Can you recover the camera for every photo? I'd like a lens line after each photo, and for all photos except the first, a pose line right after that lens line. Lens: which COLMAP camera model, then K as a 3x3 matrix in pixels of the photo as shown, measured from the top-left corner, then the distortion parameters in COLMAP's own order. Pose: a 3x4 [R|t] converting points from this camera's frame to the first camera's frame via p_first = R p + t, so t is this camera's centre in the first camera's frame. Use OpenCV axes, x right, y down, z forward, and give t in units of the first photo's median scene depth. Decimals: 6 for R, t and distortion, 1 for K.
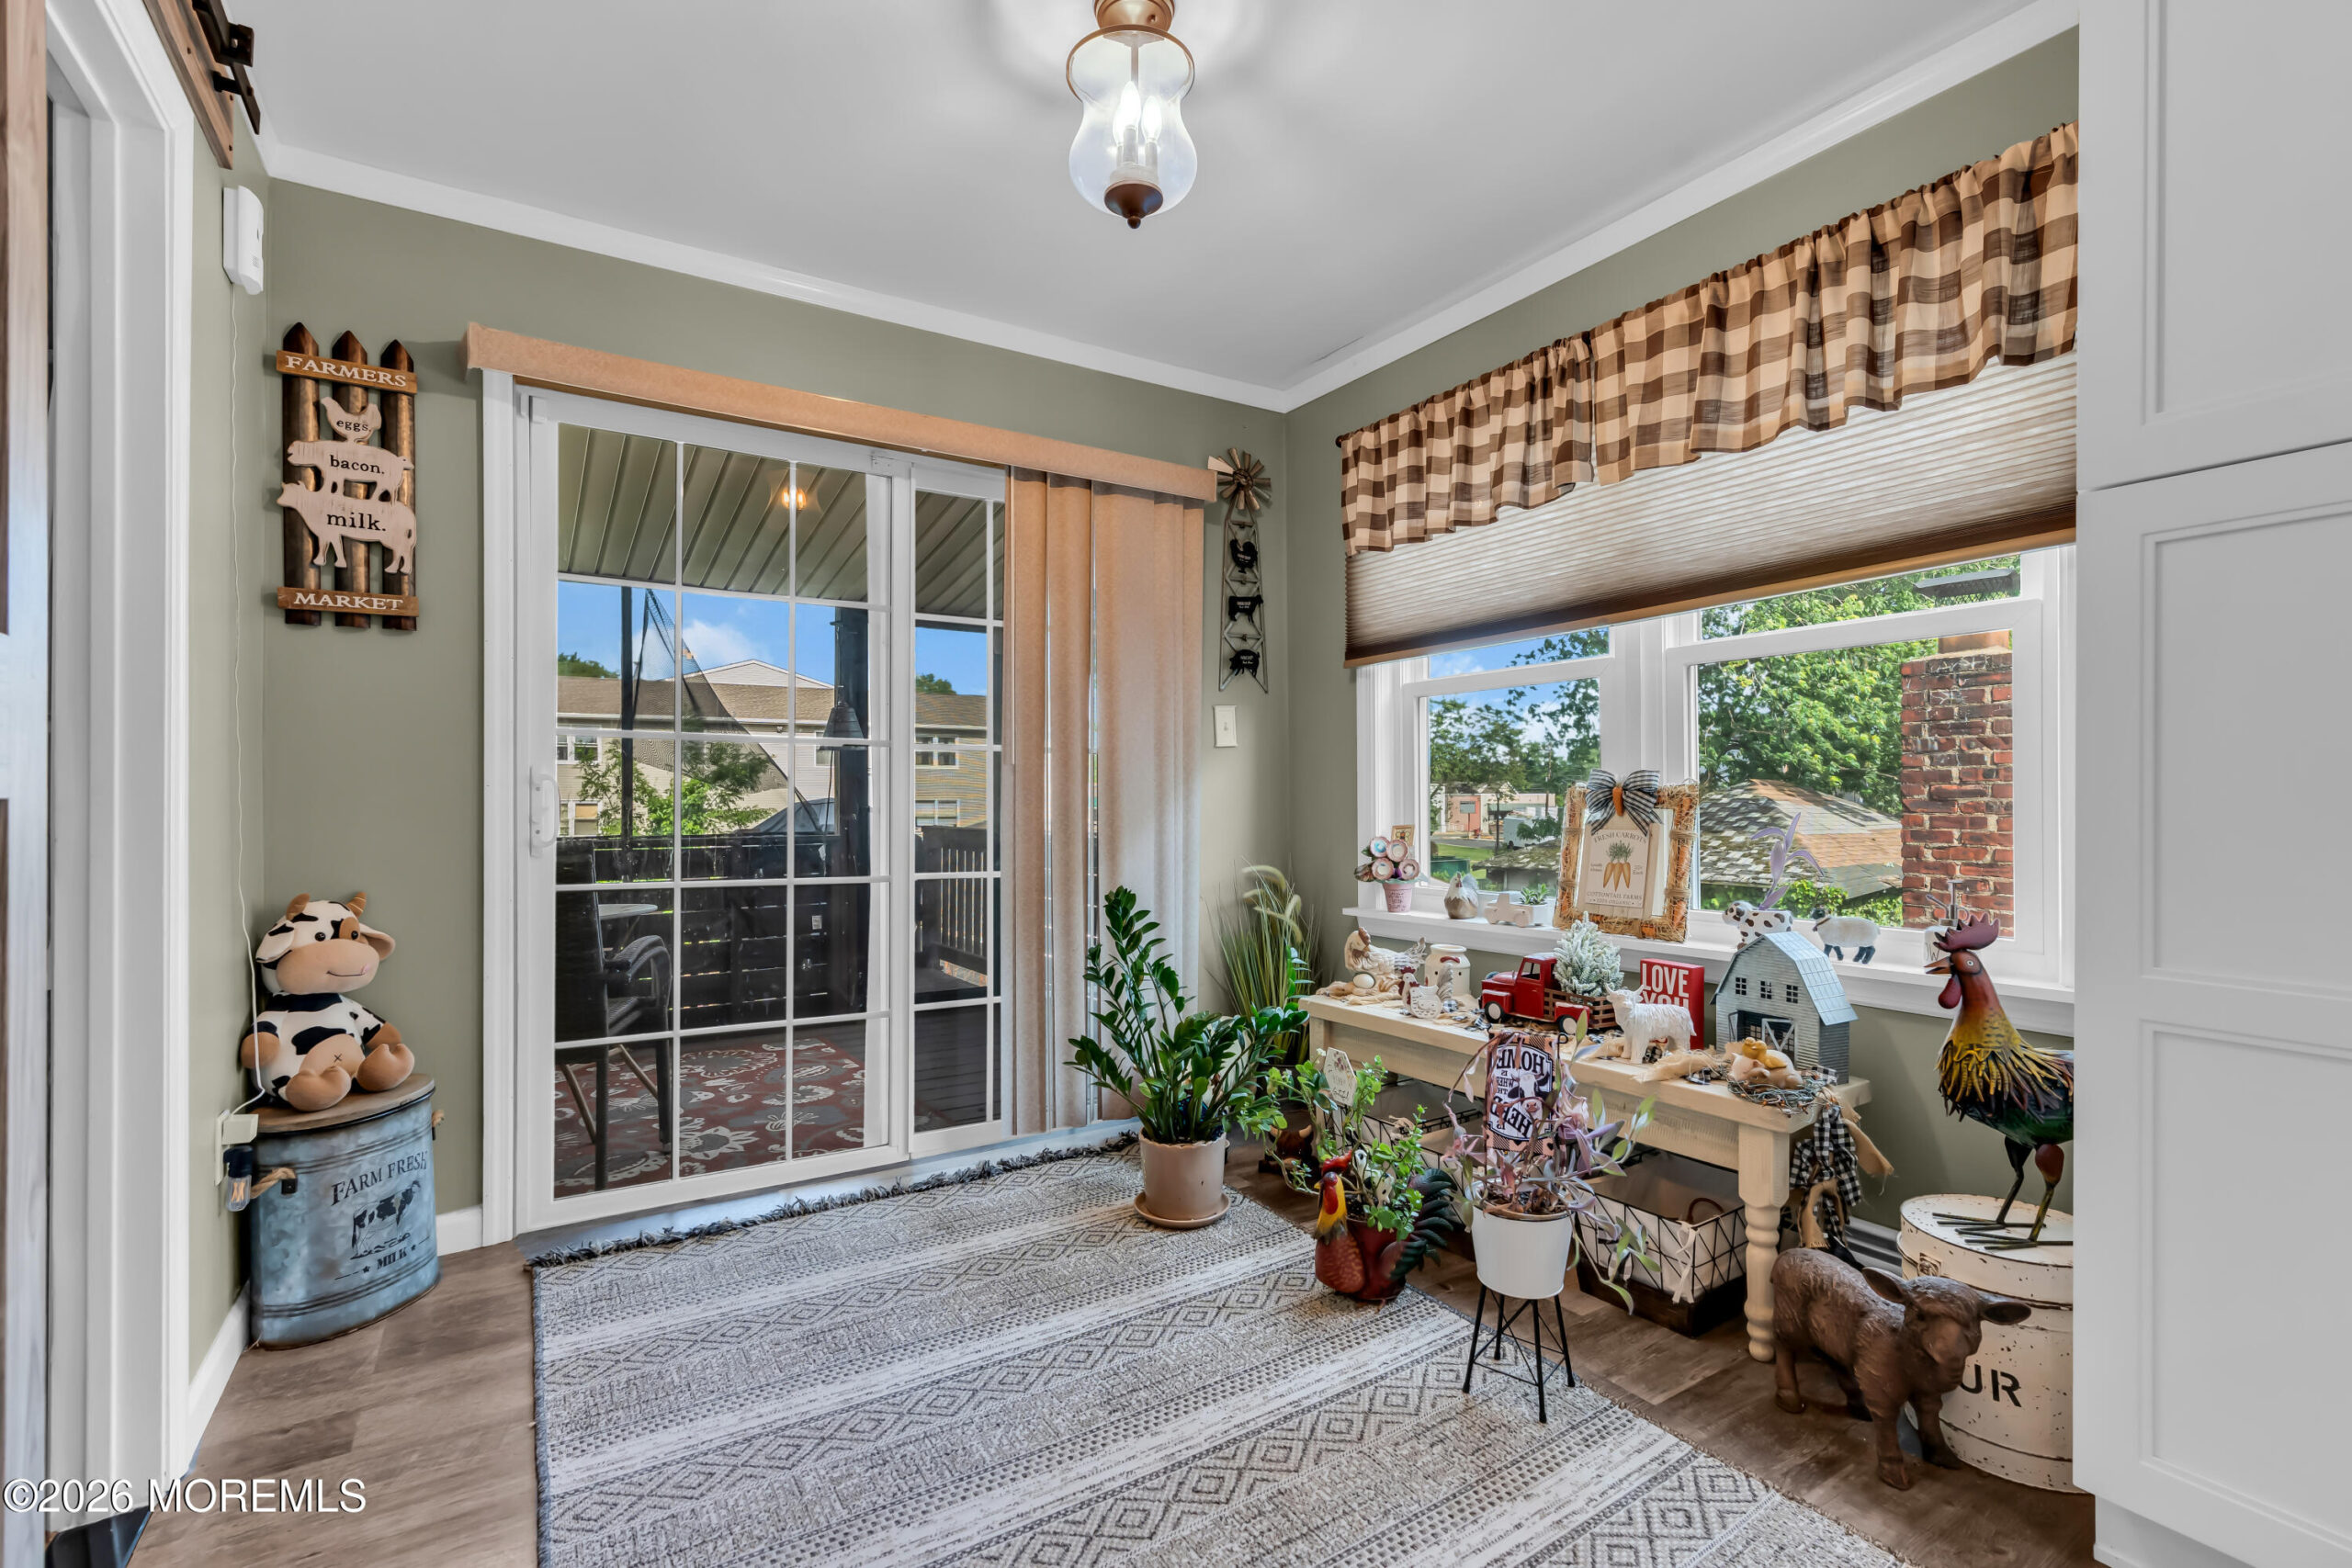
lens RADIAL K [[1057.4, 0, 1168.6], [0, 1057.4, 796.2], [0, 0, 1]] dist [-0.003467, 0.000034]
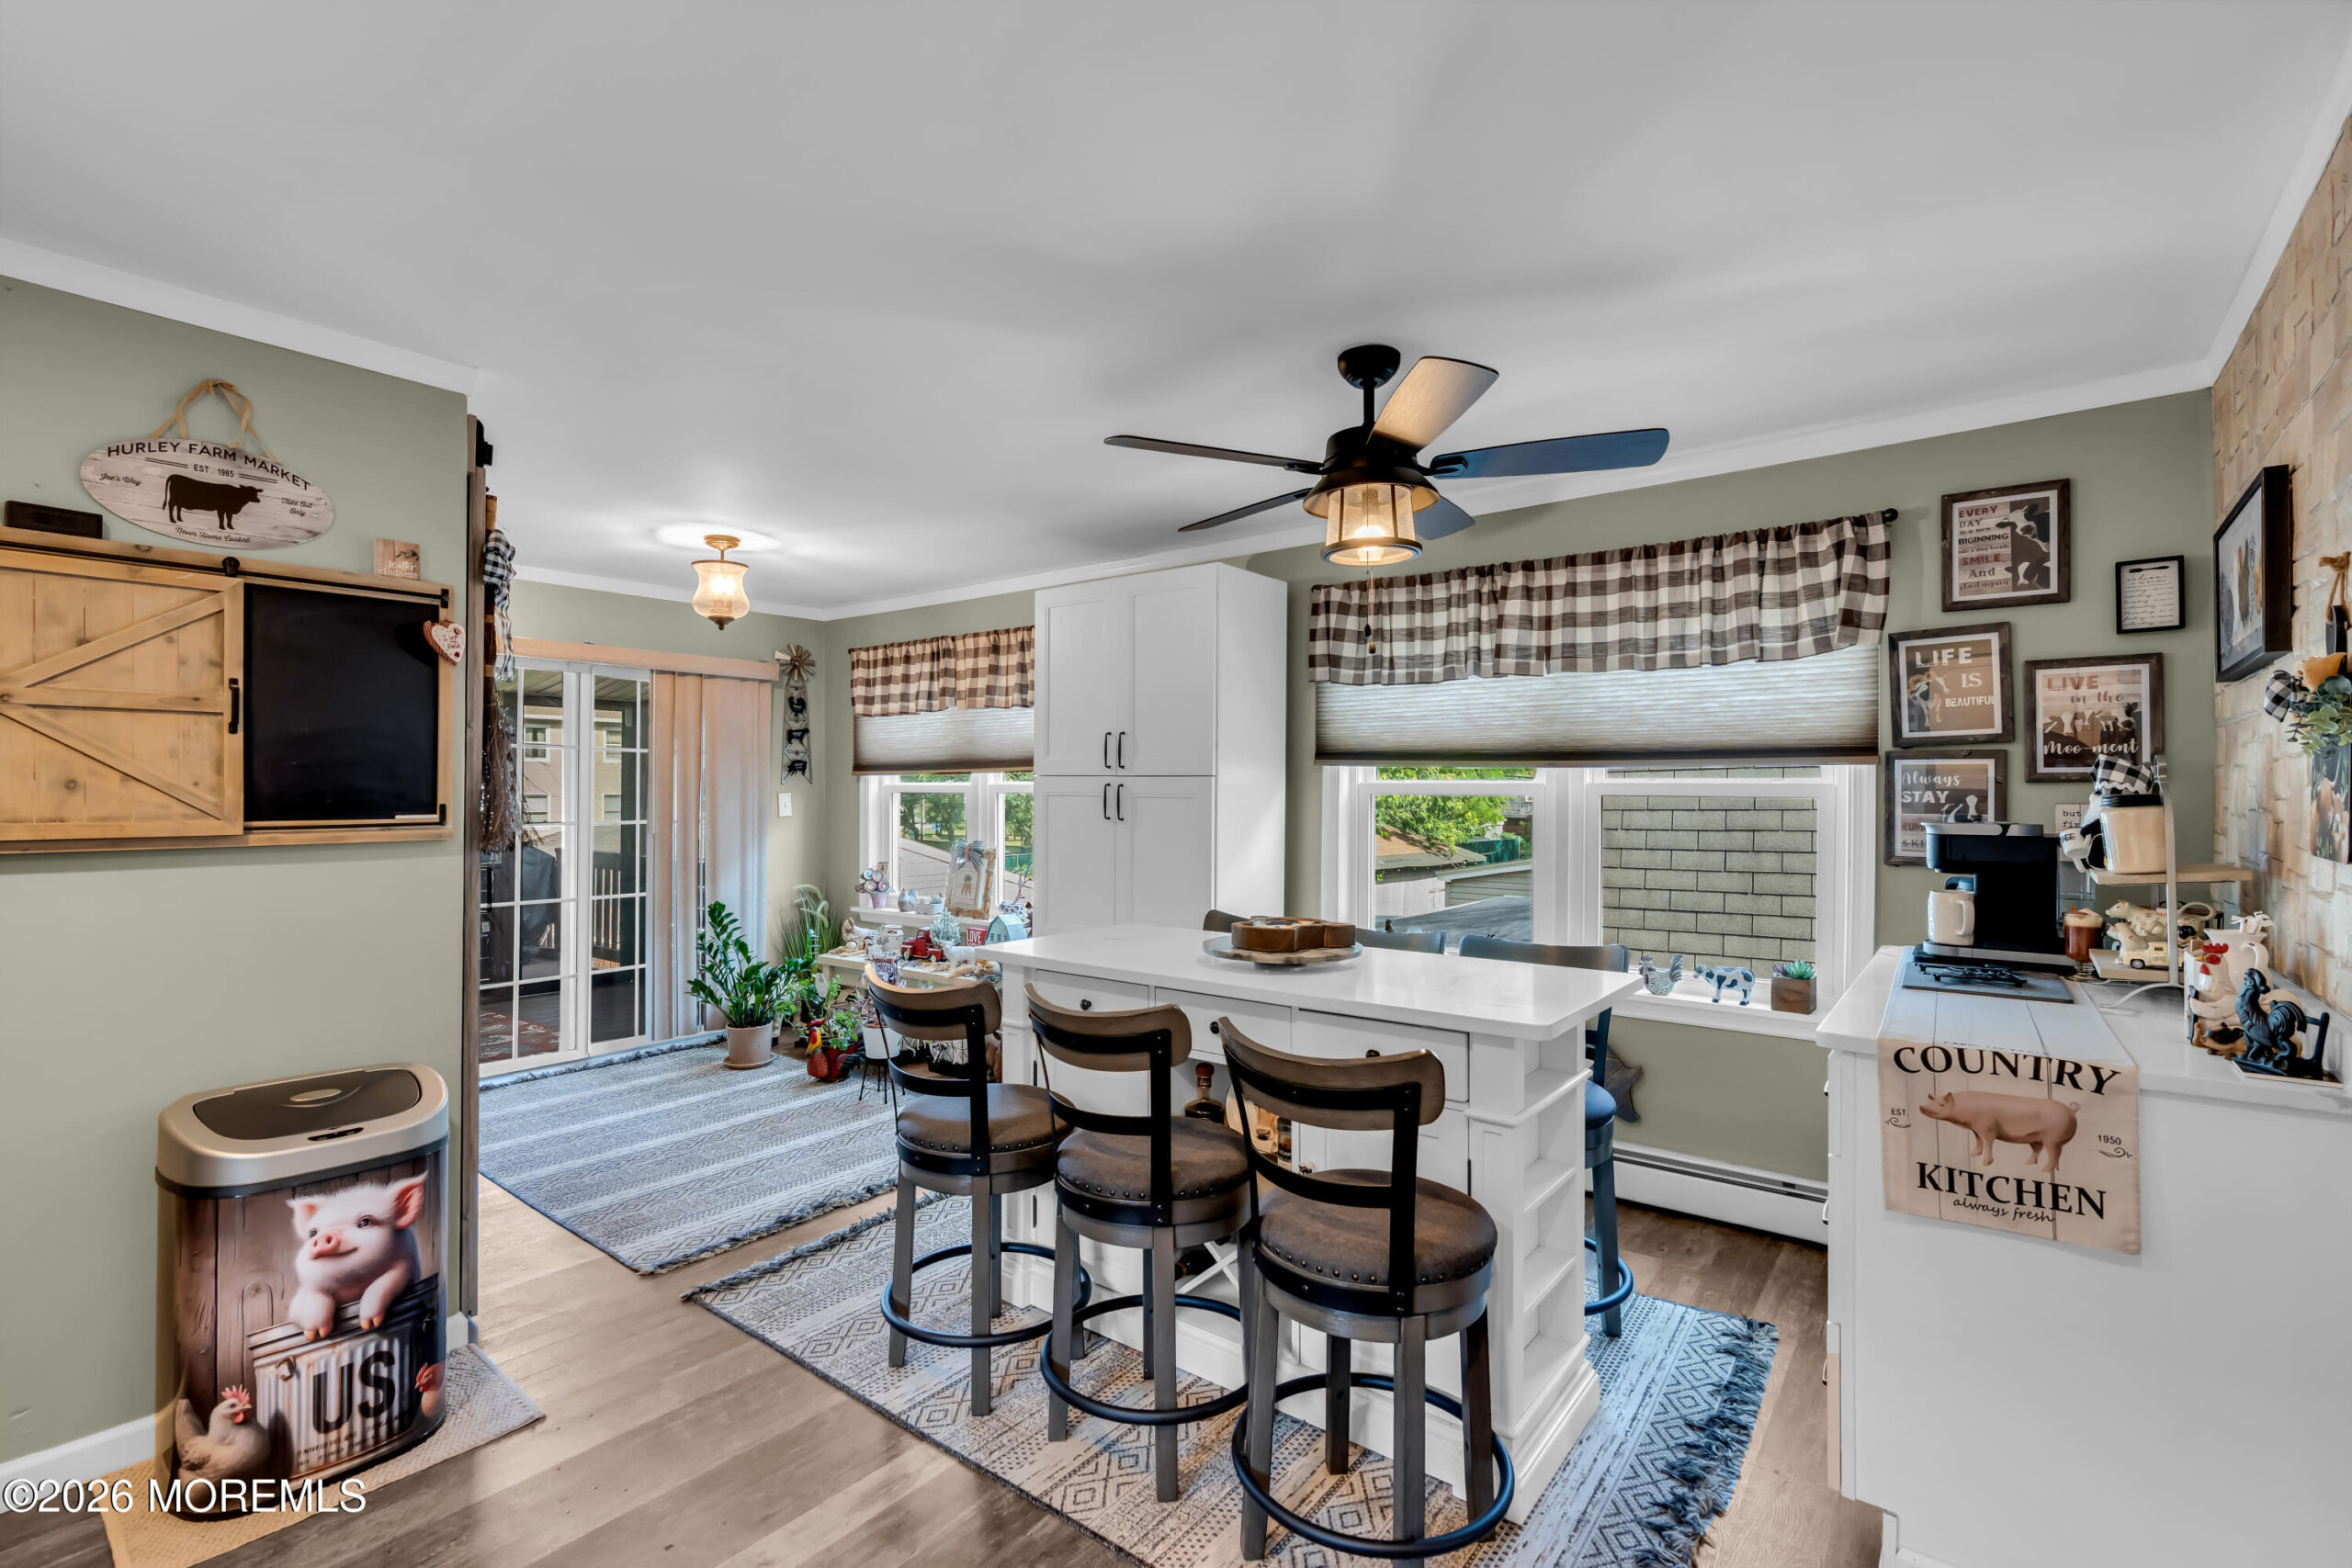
lens RADIAL K [[1073.0, 0, 1176.0], [0, 1073.0, 784.0], [0, 0, 1]] dist [-0.009744, 0.000039]
pose [[0.941961, 0.005732, 0.335674, 0.082724], [-0.006334, 0.999980, 0.000701, -0.128743], [-0.335663, -0.002786, 0.941978, -1.073276]]
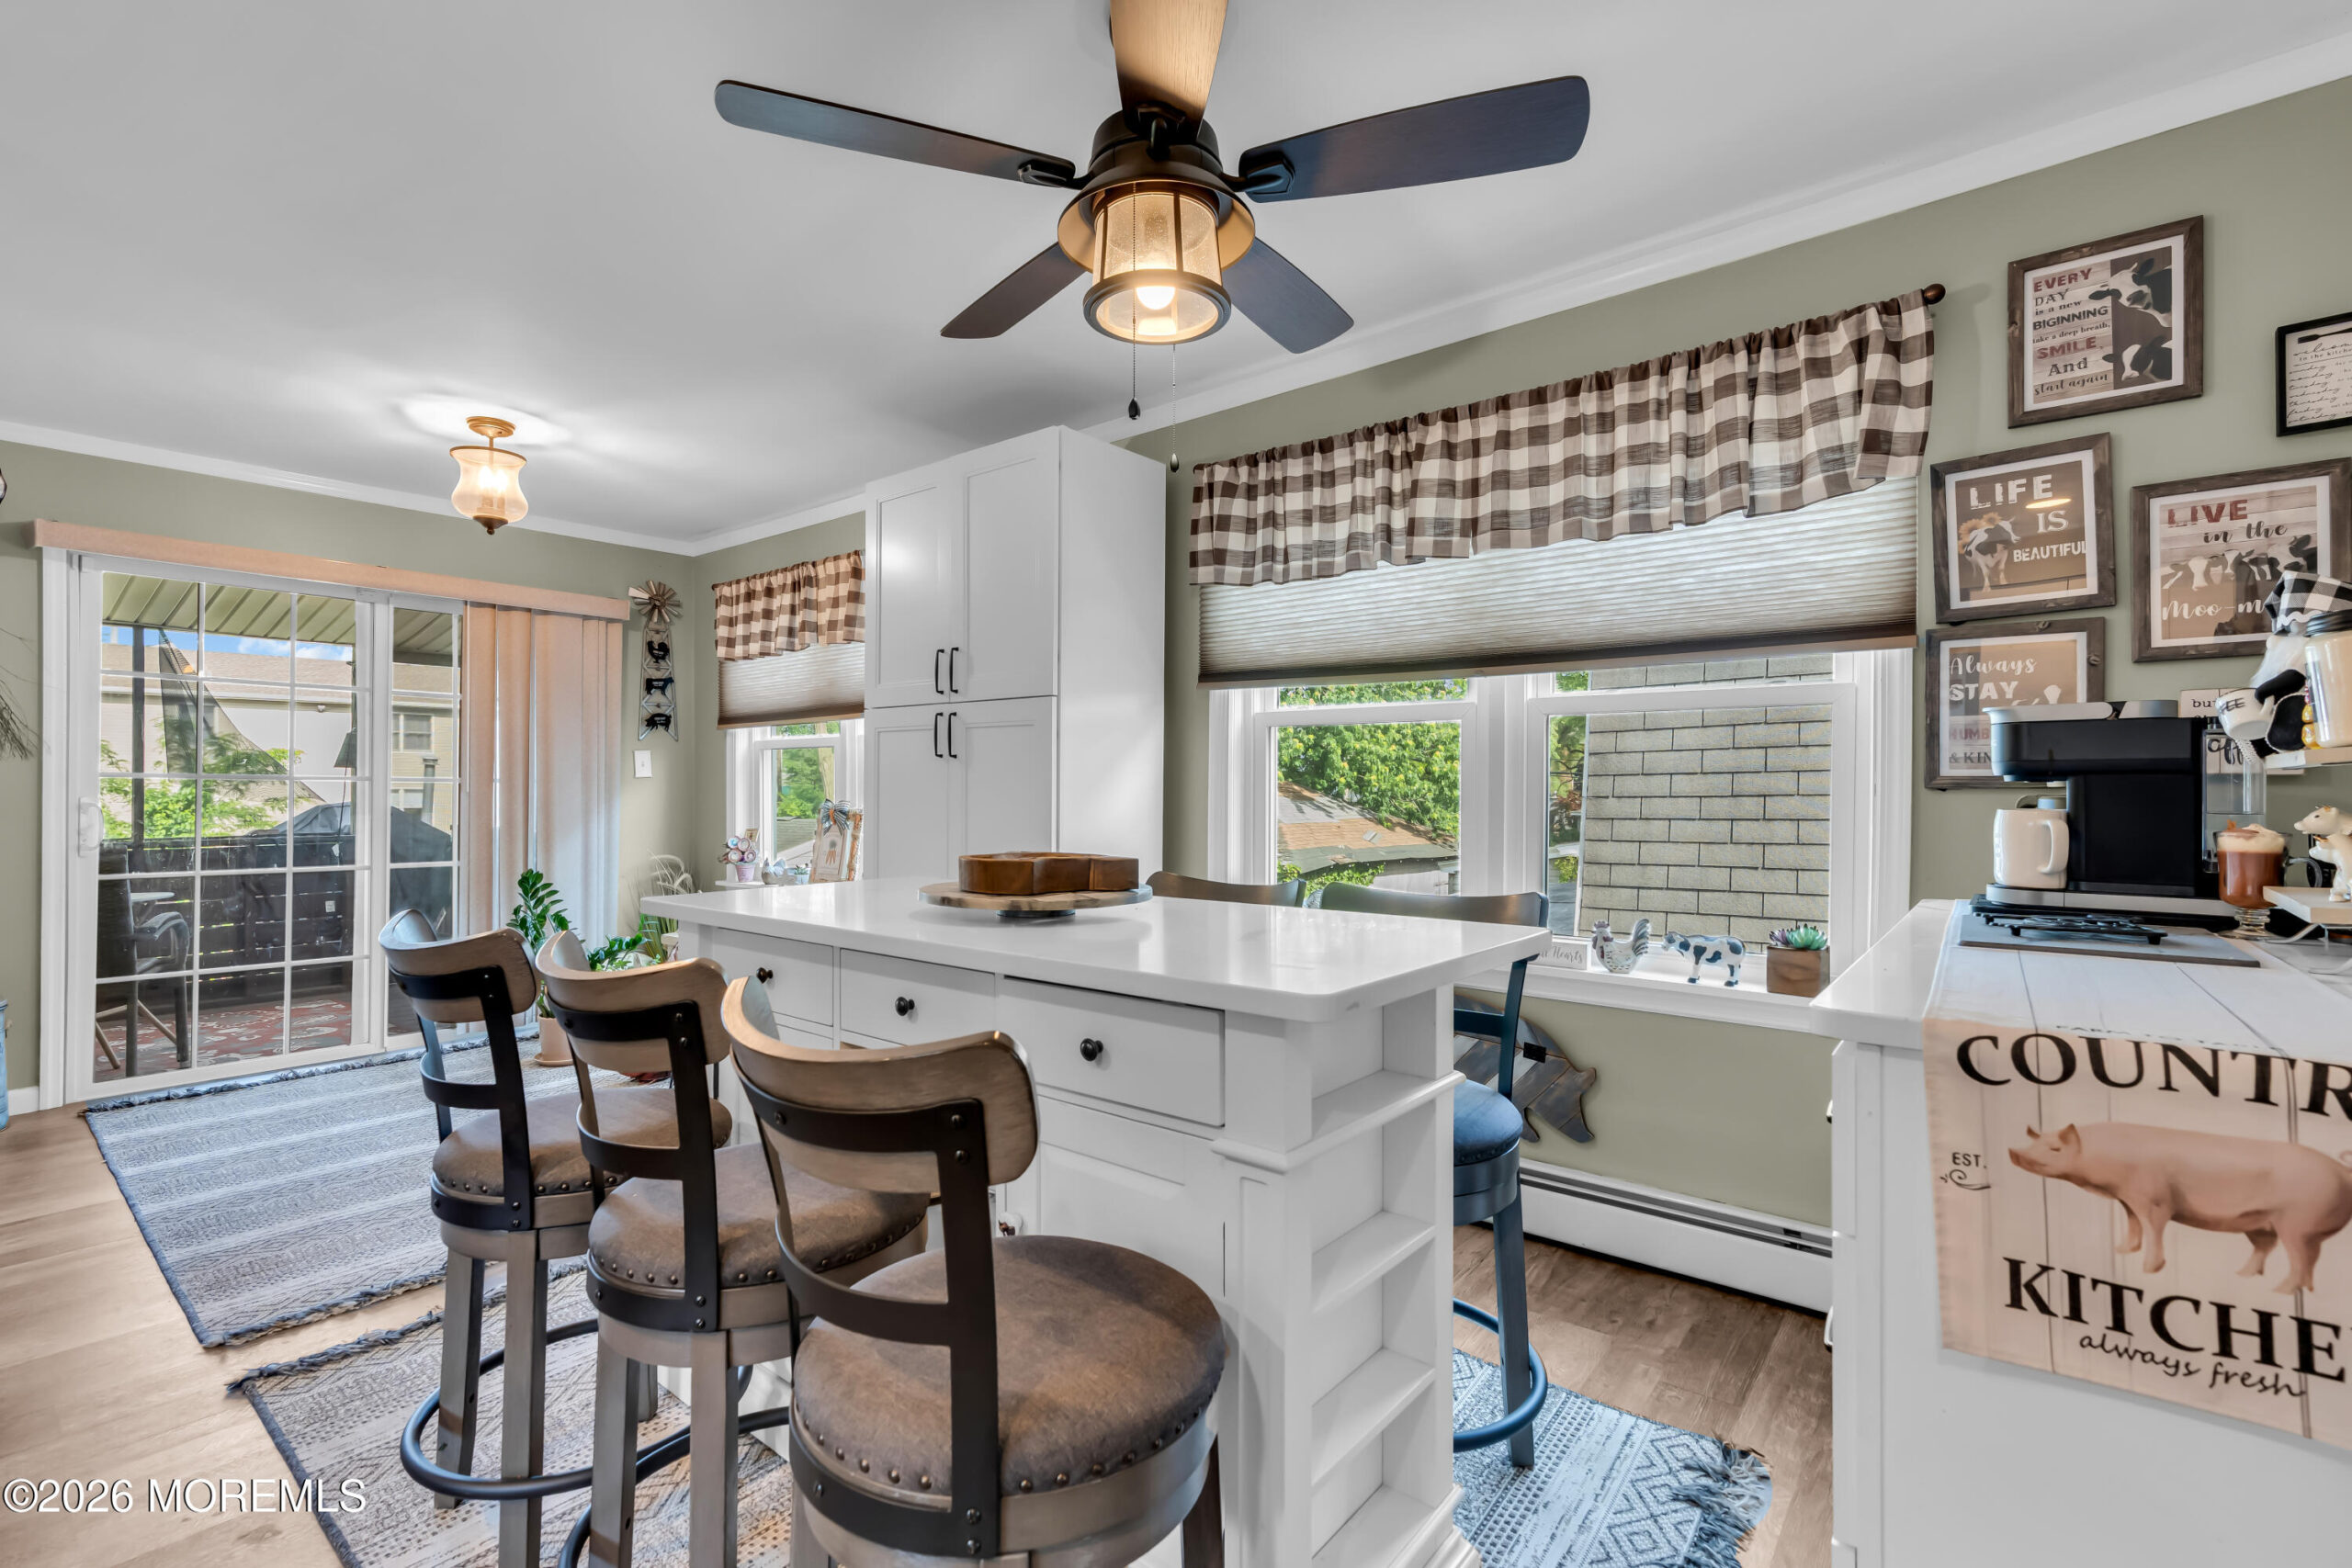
lens RADIAL K [[1062.0, 0, 1180.2], [0, 1062.0, 786.0], [0, 0, 1]] dist [-0.000906, 0.000466]
pose [[0.948555, 0.004529, 0.316580, 0.371724], [-0.005260, 0.999985, 0.001452, -0.049462], [-0.316569, -0.003043, 0.948565, -0.850079]]
